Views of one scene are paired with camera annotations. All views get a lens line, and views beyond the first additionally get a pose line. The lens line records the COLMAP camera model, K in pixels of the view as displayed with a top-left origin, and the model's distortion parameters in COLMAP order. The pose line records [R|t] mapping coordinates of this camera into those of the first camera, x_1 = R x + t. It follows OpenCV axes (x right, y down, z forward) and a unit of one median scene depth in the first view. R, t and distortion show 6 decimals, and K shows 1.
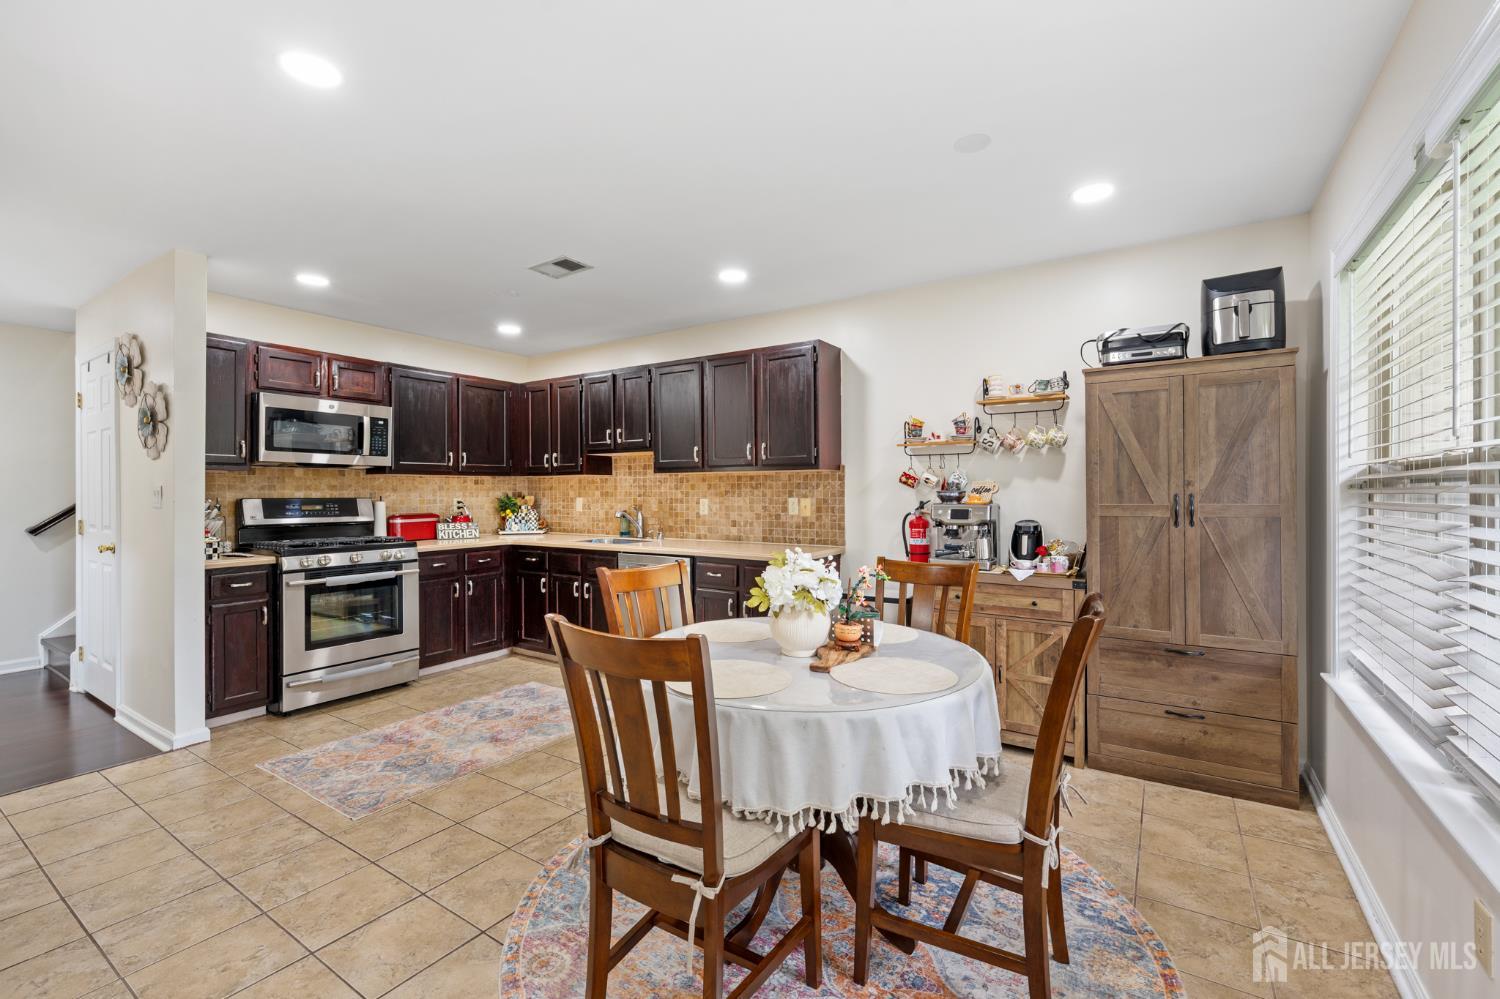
lens RADIAL K [[644.1, 0, 748.1], [0, 644.1, 490.7], [0, 0, 1]] dist [0.002462, -0.001681]
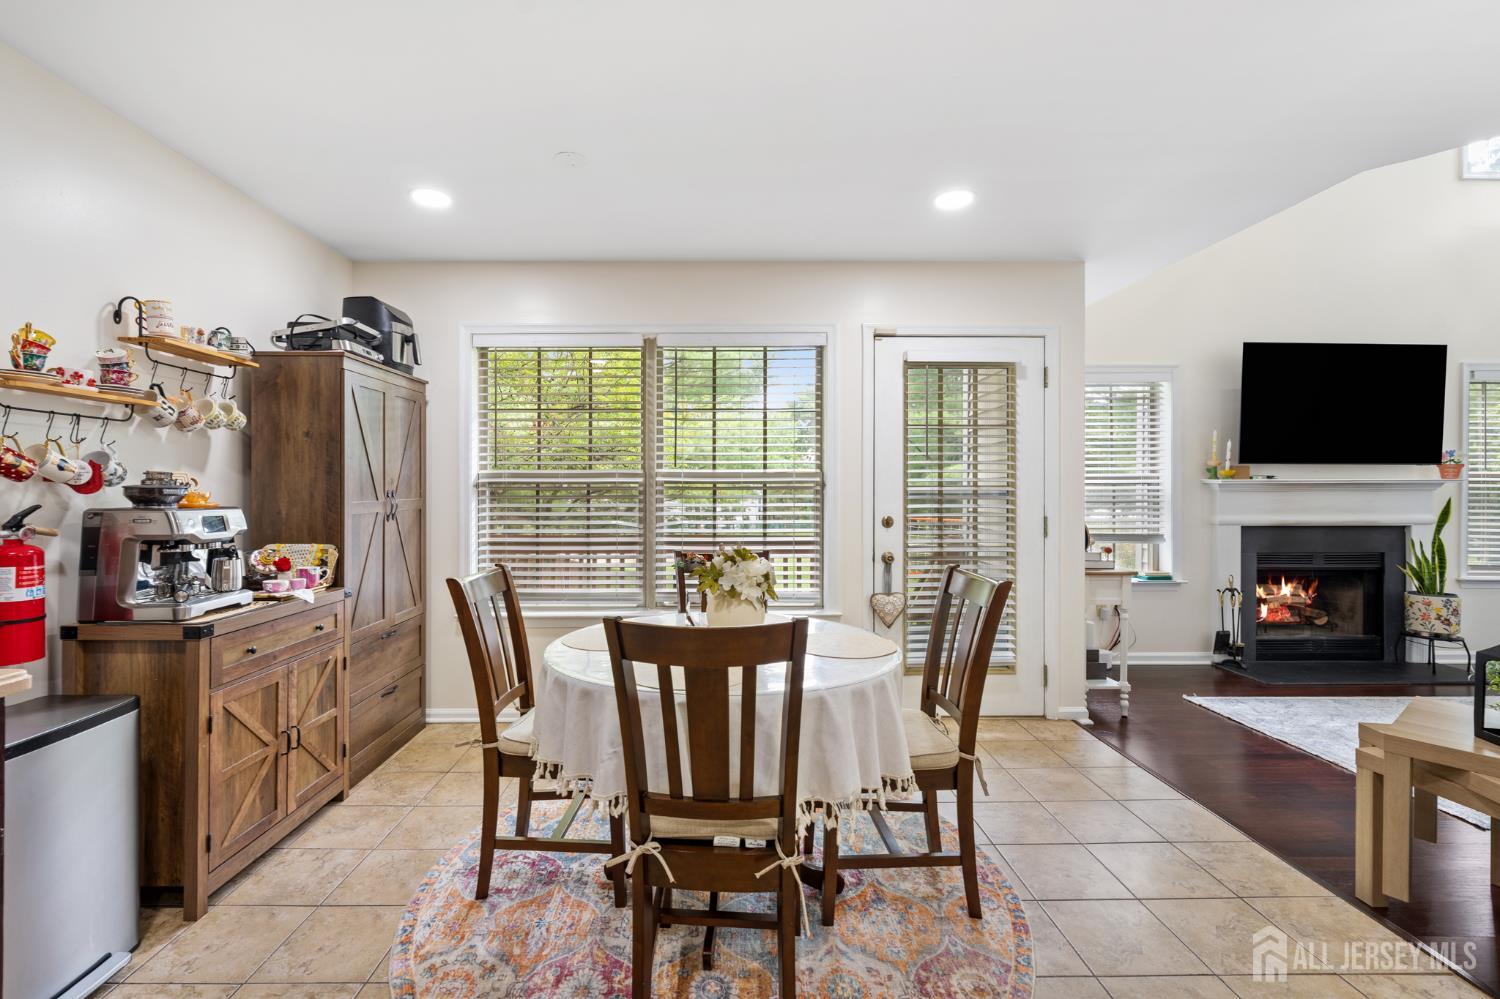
lens RADIAL K [[644.1, 0, 714.2], [0, 644.1, 492.1], [0, 0, 1]] dist [0.002462, -0.001681]
pose [[-0.559302, -0.000403, 0.828964, -0.349708], [0.001286, 0.999998, 0.001354, 0.004536], [-0.828963, 0.001823, -0.559301, 0.734246]]
